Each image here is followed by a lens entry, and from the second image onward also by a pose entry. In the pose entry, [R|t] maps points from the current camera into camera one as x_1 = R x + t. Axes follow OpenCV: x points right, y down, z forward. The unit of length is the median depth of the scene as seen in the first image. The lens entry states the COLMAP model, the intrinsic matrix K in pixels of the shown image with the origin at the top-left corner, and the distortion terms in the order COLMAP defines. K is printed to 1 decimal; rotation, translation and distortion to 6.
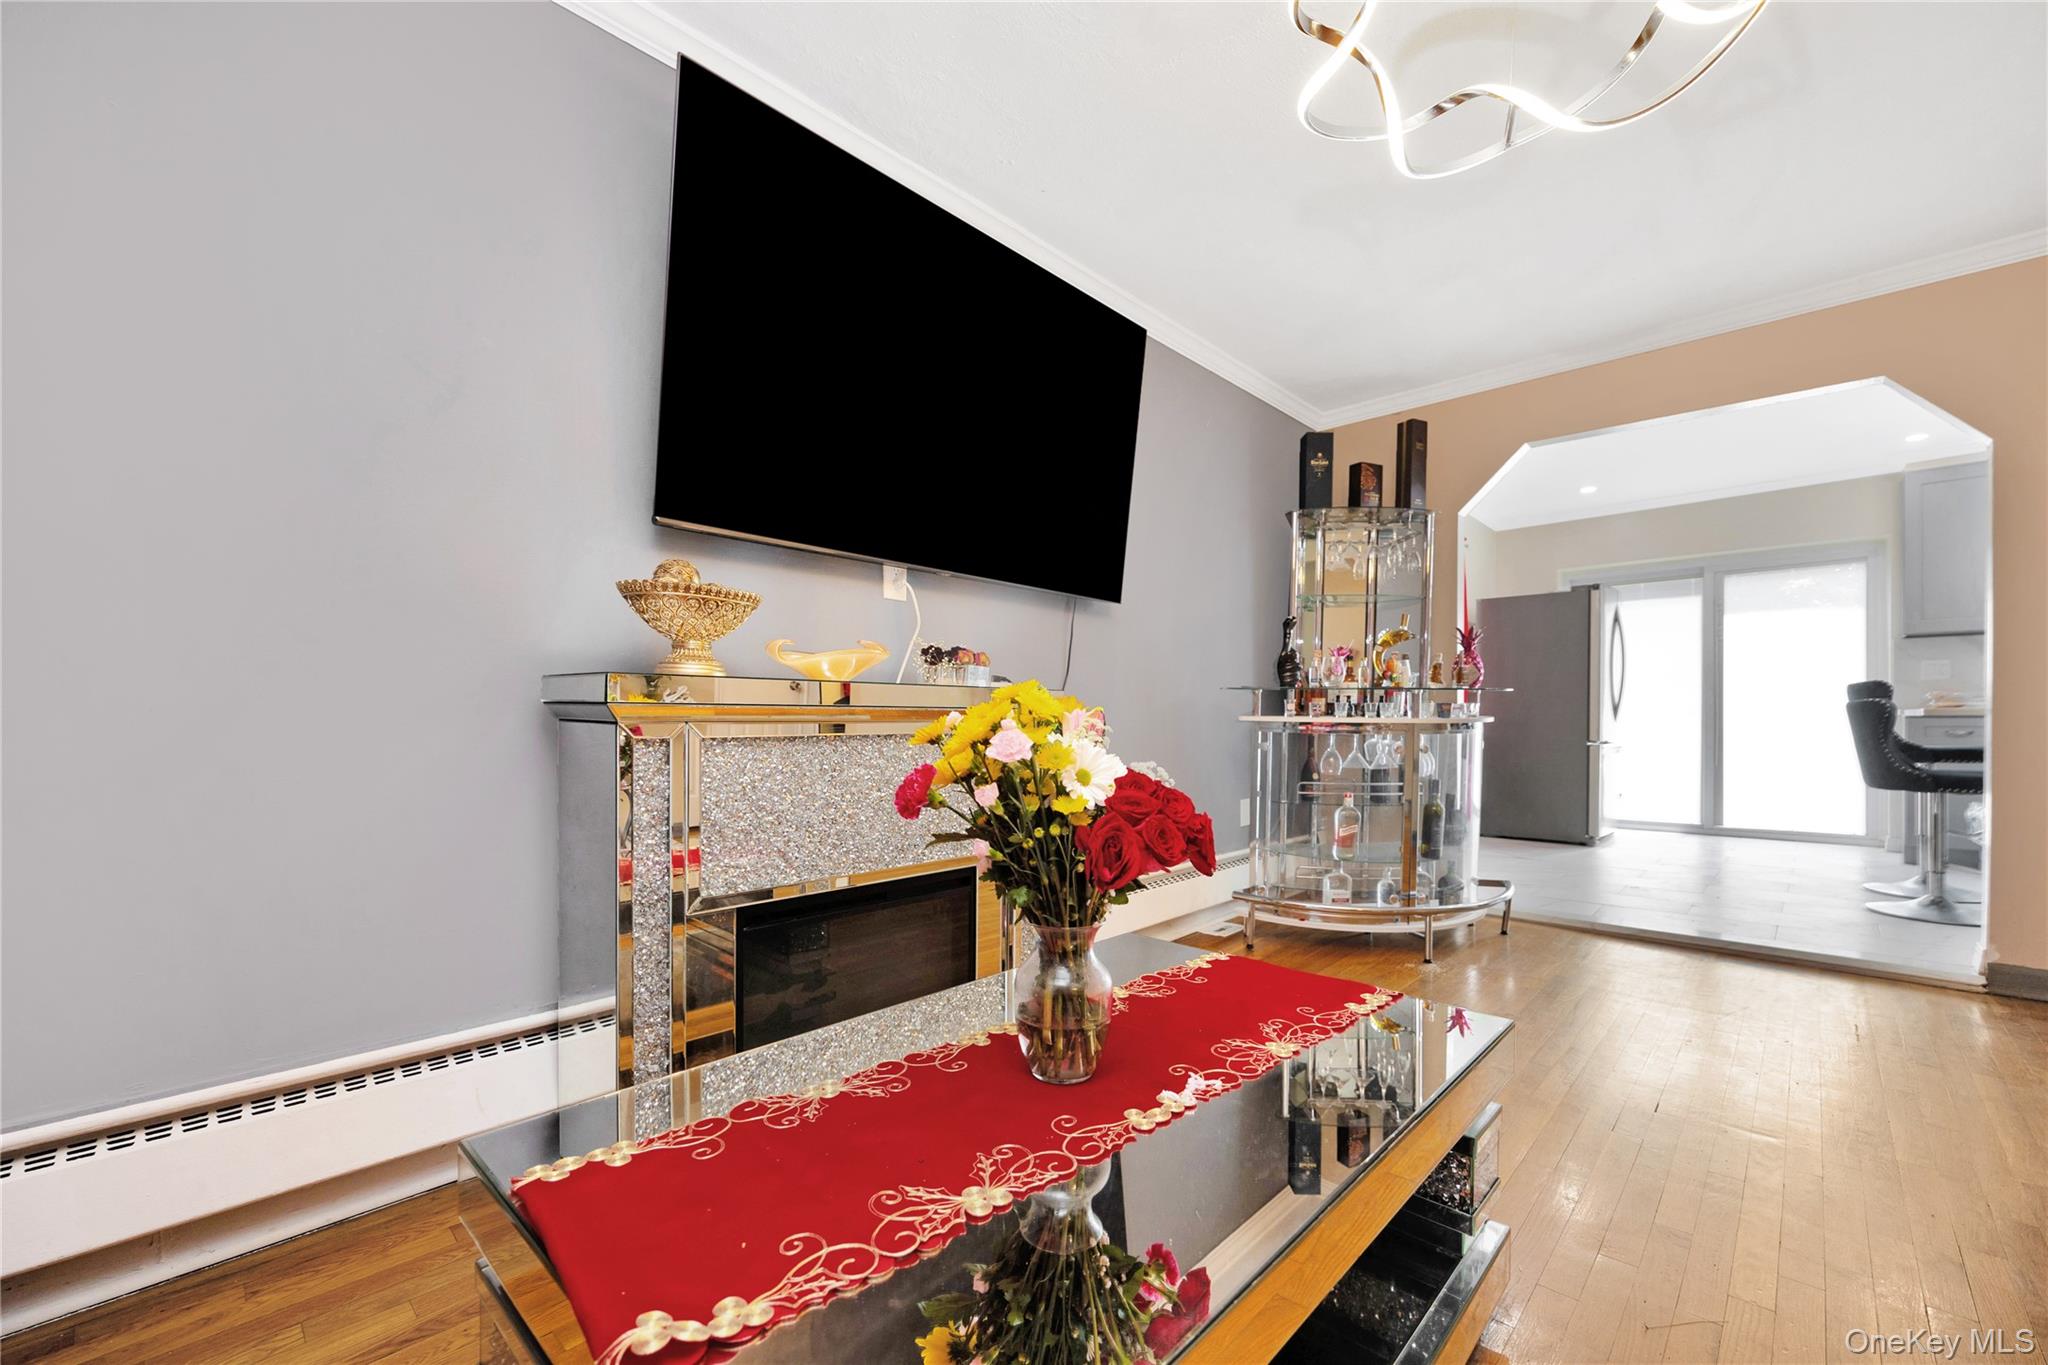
lens RADIAL K [[844.6, 0, 1022.7], [0, 844.6, 721.6], [0, 0, 1]] dist [-0.000013, -0.000006]
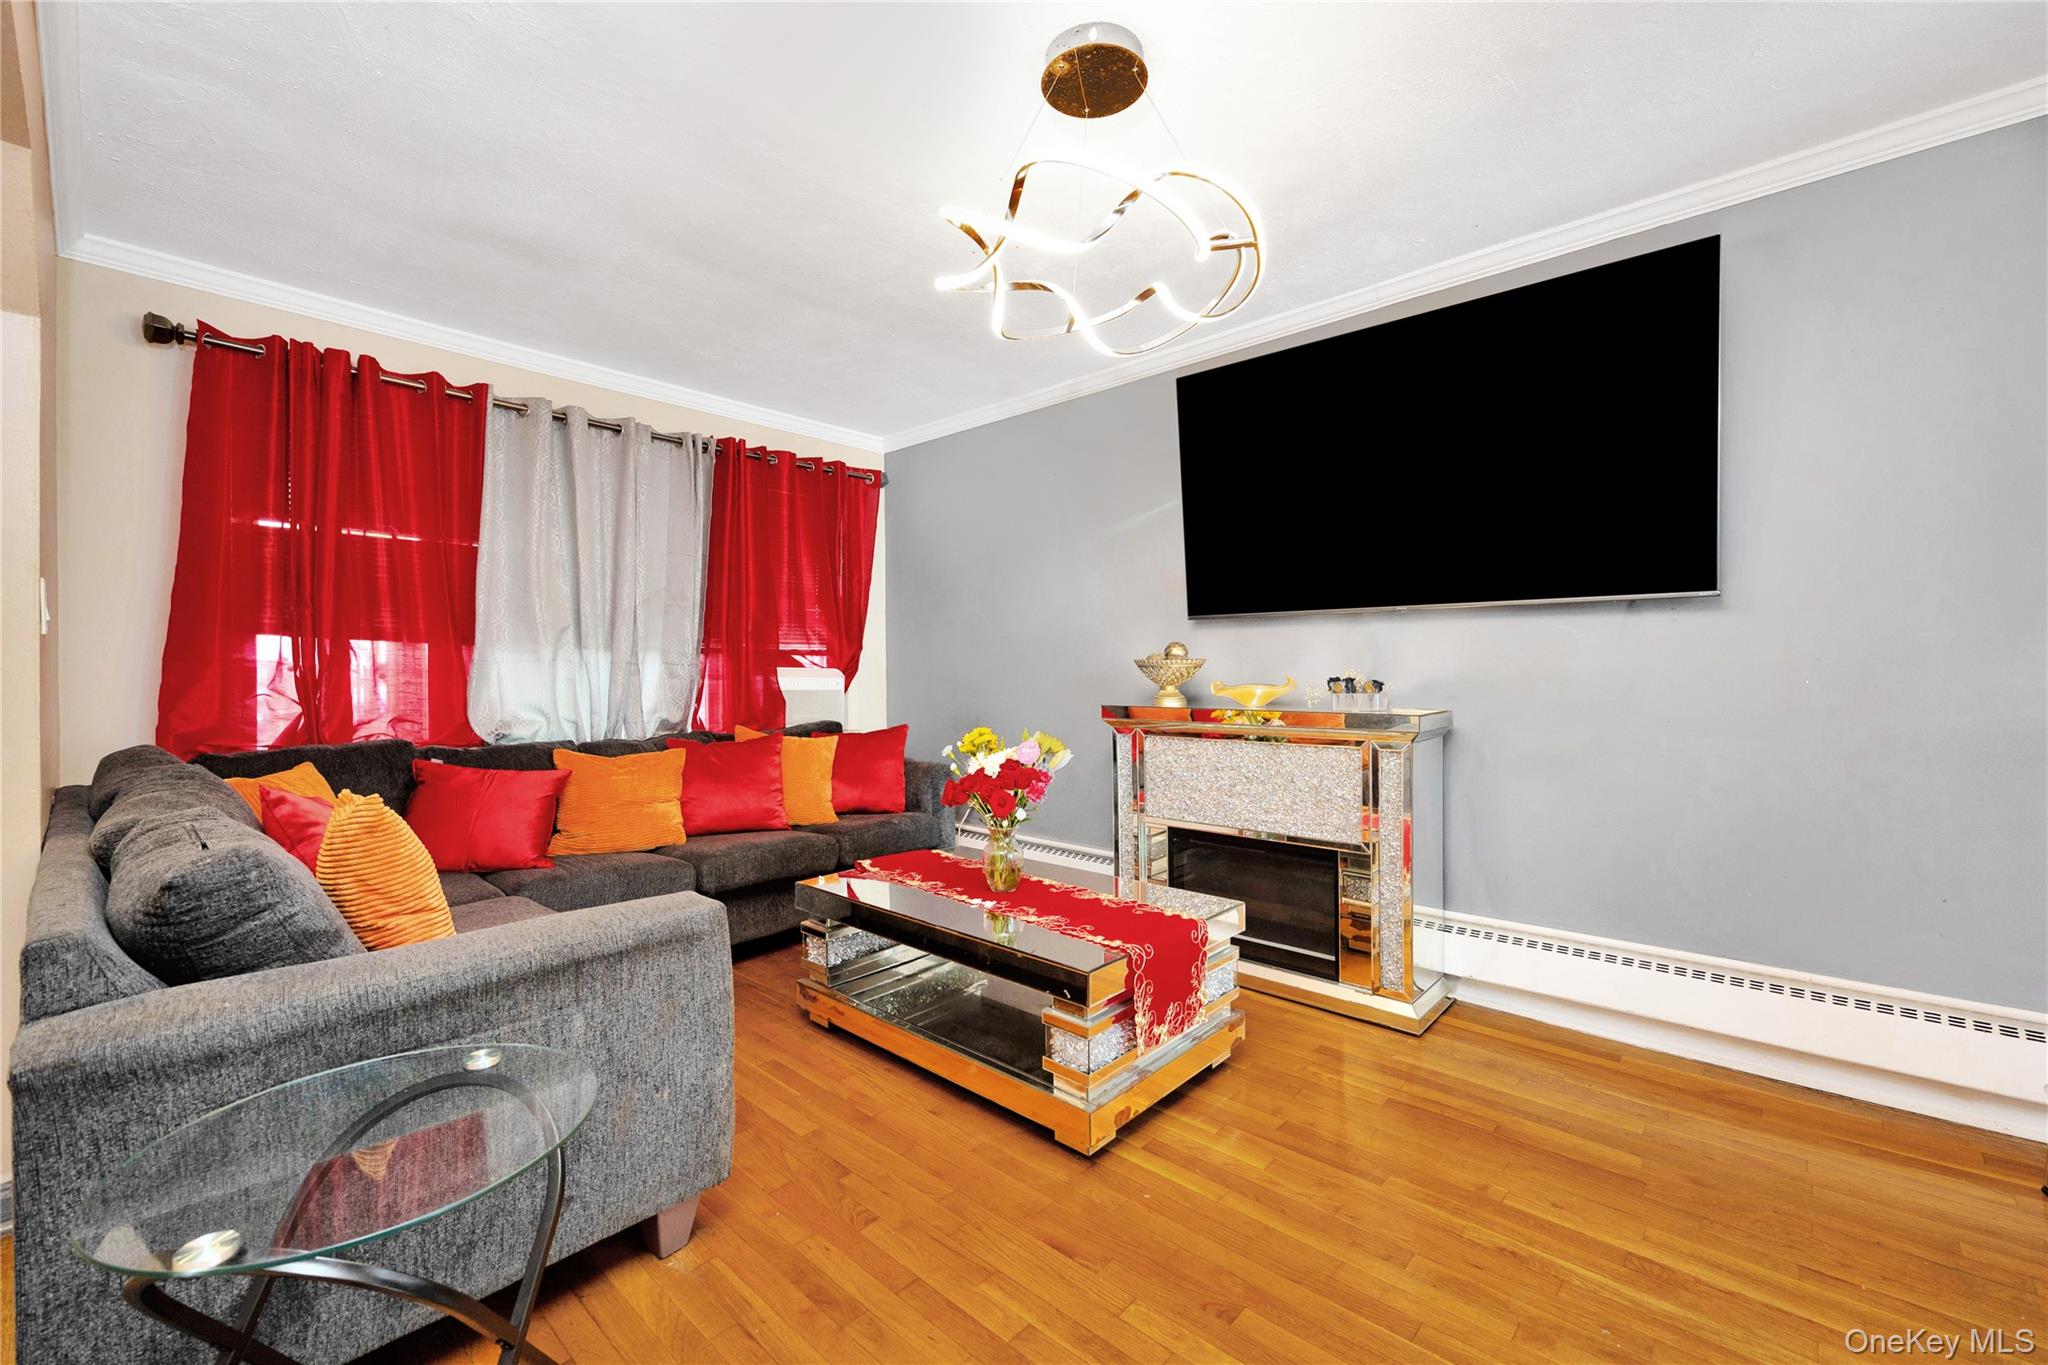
lens RADIAL K [[849.7, 0, 1024.0], [0, 849.7, 682.5], [0, 0, 1]] dist [0.000226, 0.000041]
pose [[0.012171, 0.021264, -0.999700, 1.448589], [-0.000059, 0.999774, 0.021264, -0.130031], [0.999926, -0.000199, 0.012169, 0.613400]]
